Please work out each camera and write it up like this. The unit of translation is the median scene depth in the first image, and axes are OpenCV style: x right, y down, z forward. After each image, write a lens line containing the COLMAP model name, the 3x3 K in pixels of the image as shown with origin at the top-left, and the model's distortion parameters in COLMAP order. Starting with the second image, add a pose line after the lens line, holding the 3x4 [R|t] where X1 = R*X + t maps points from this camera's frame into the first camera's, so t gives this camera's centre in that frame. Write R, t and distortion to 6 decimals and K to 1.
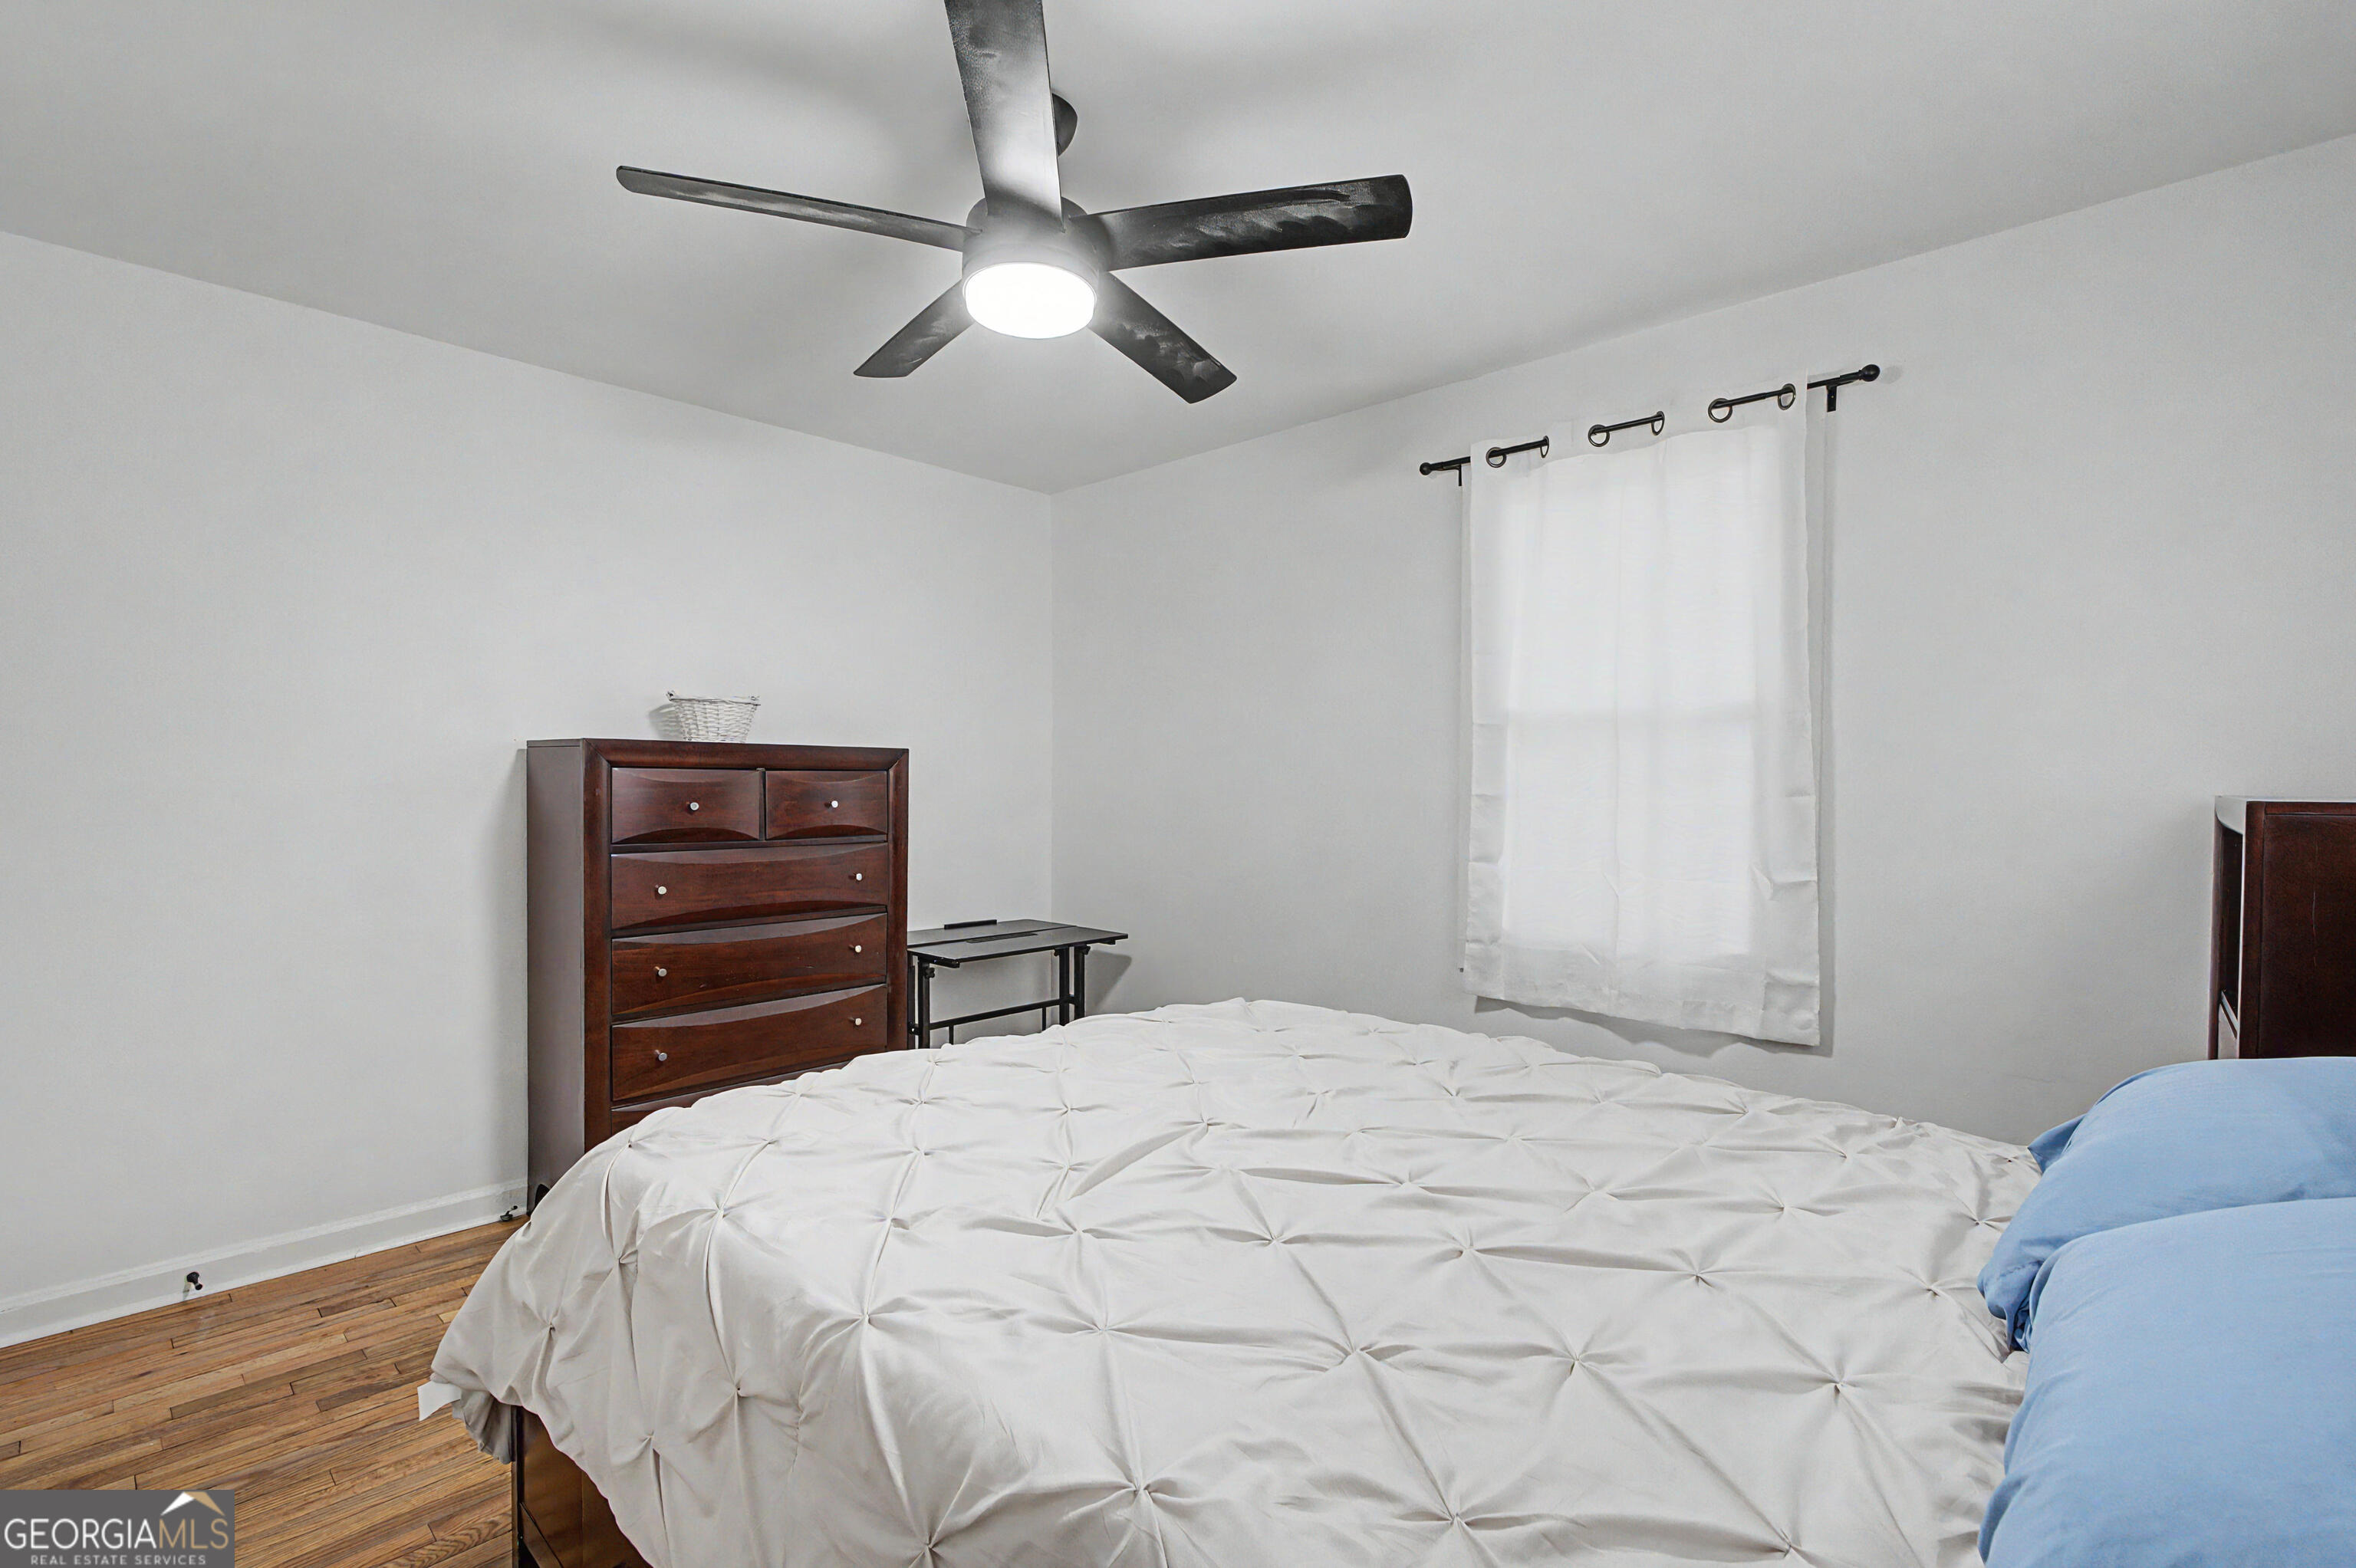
lens RADIAL K [[1078.4, 0, 1168.6], [0, 1078.4, 789.5], [0, 0, 1]] dist [-0.006870, -0.001110]
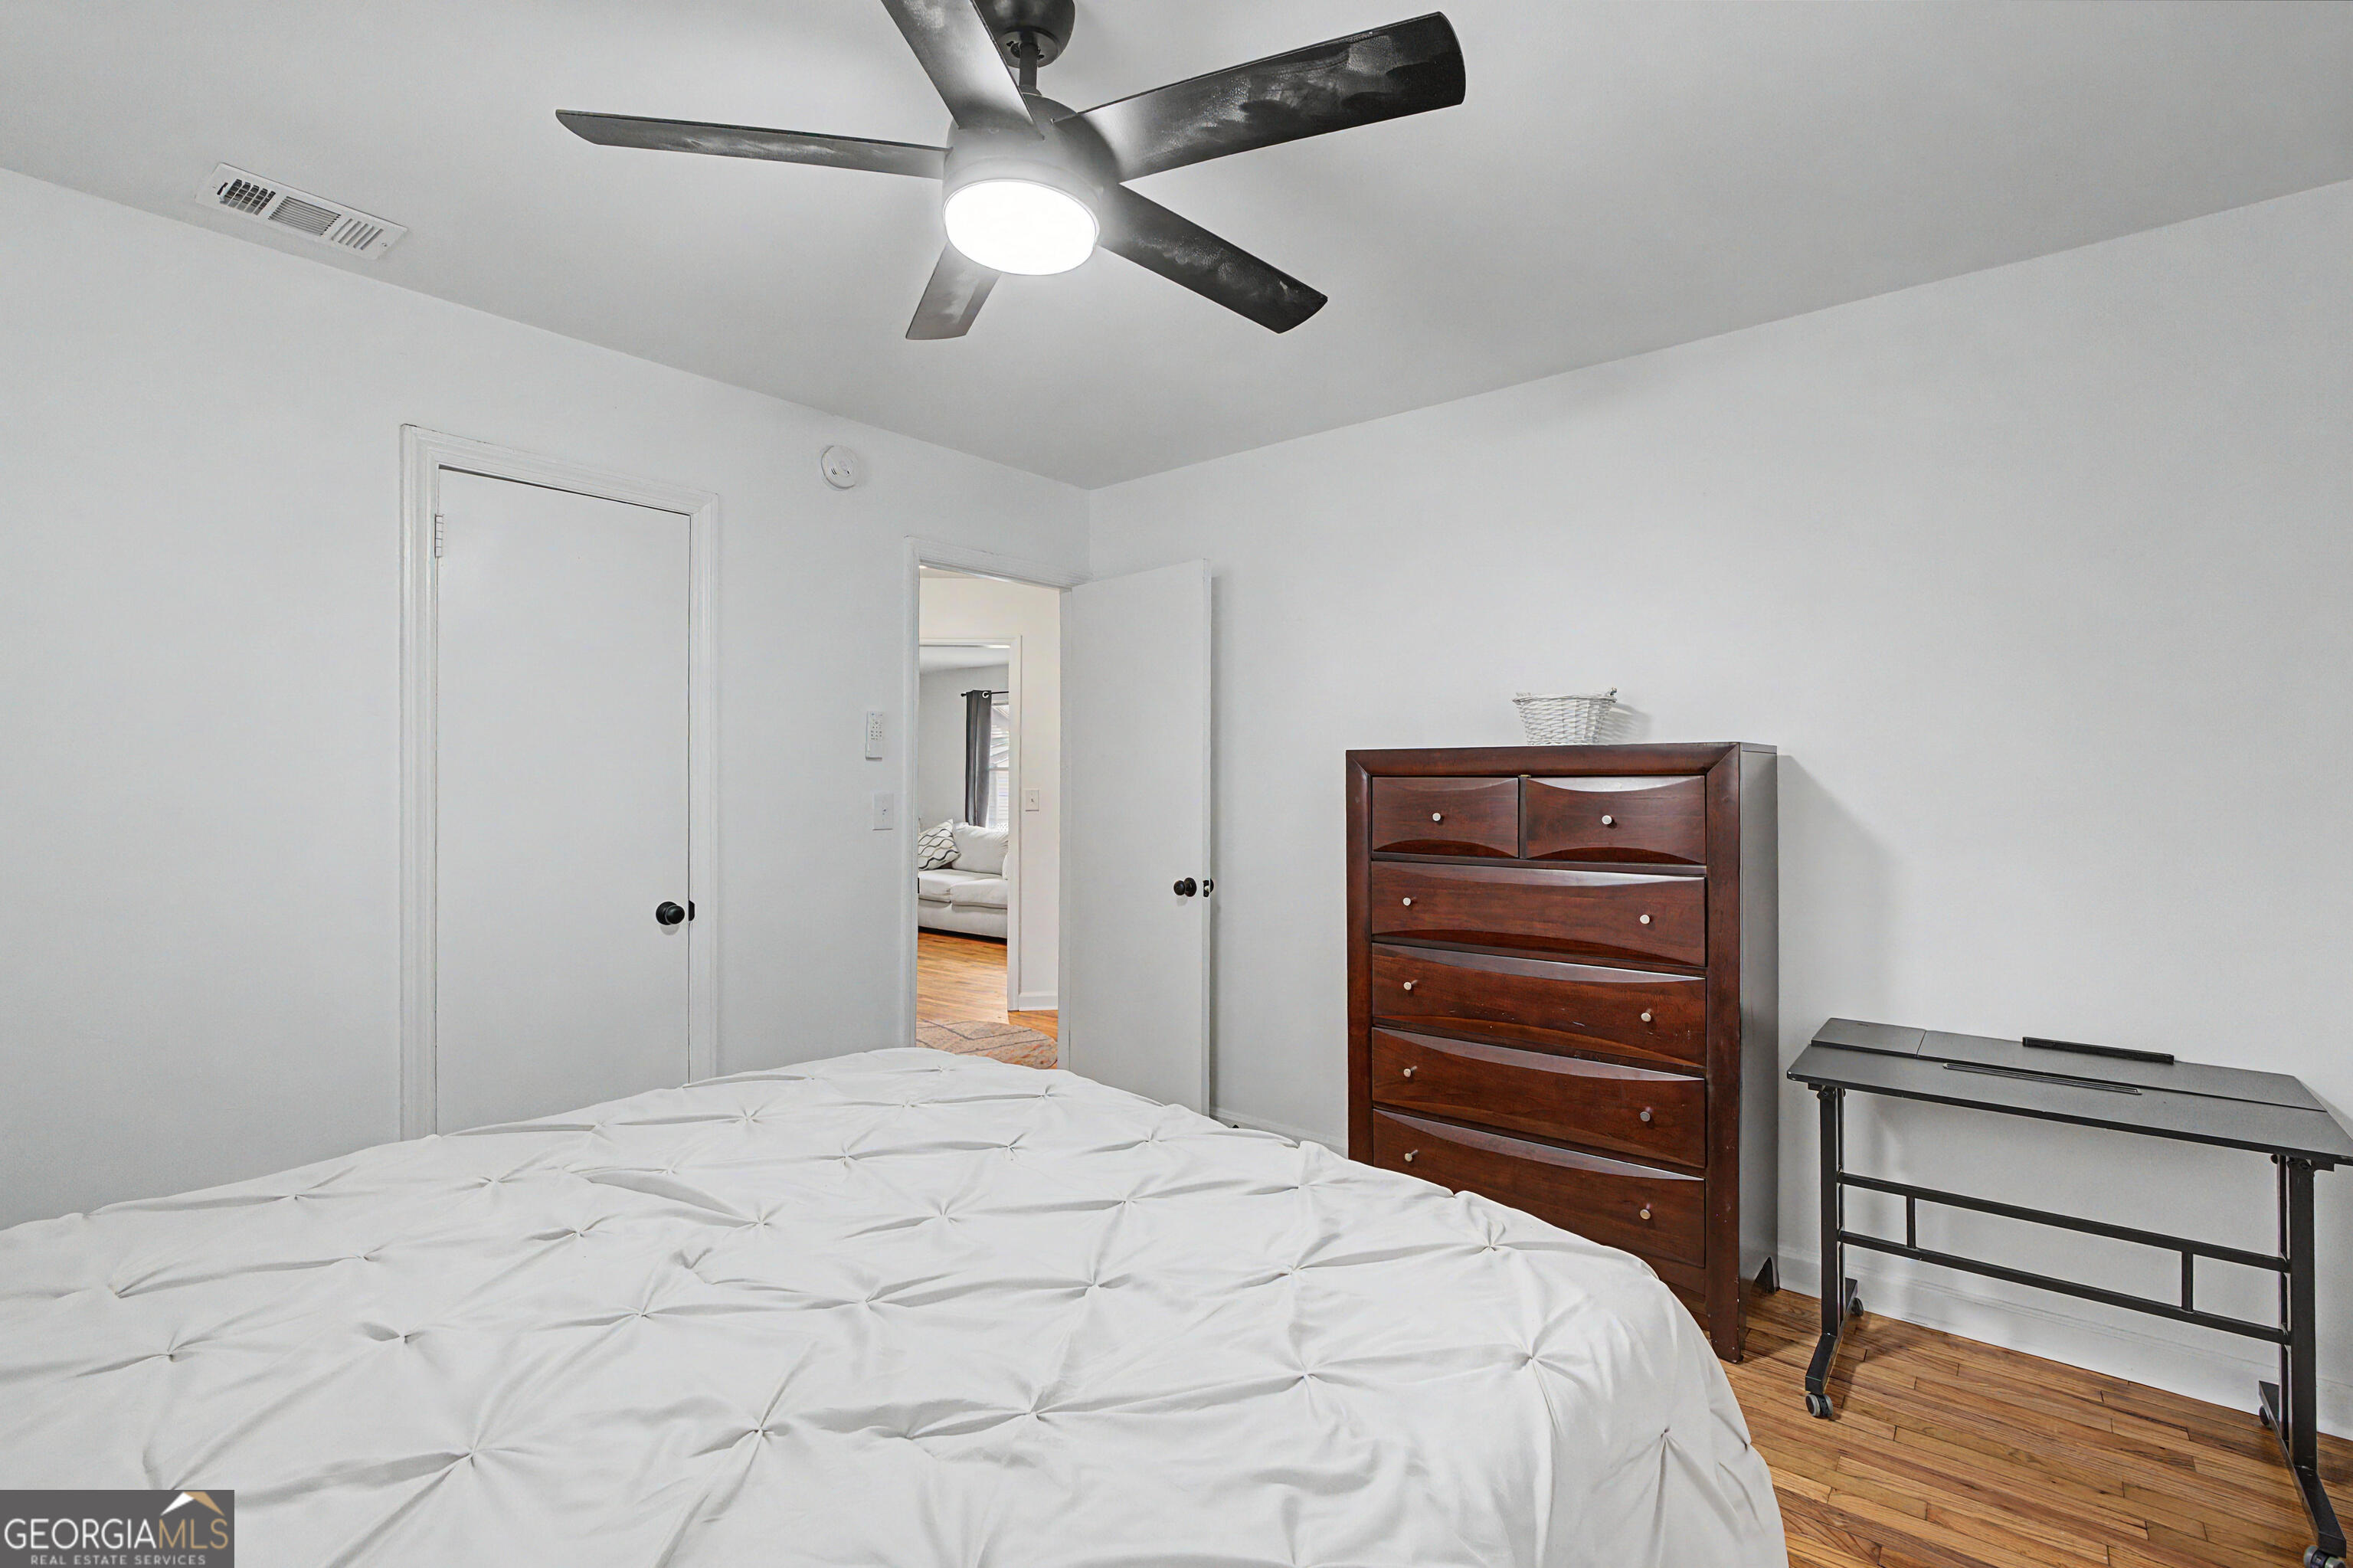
lens RADIAL K [[1077.2, 0, 1167.8], [0, 1077.2, 782.5], [0, 0, 1]] dist [-0.006870, -0.001110]
pose [[0.052643, -0.016974, -0.998469, 0.511691], [-0.012944, 0.999760, -0.017678, 0.005796], [0.998529, 0.013855, 0.052411, 0.747349]]
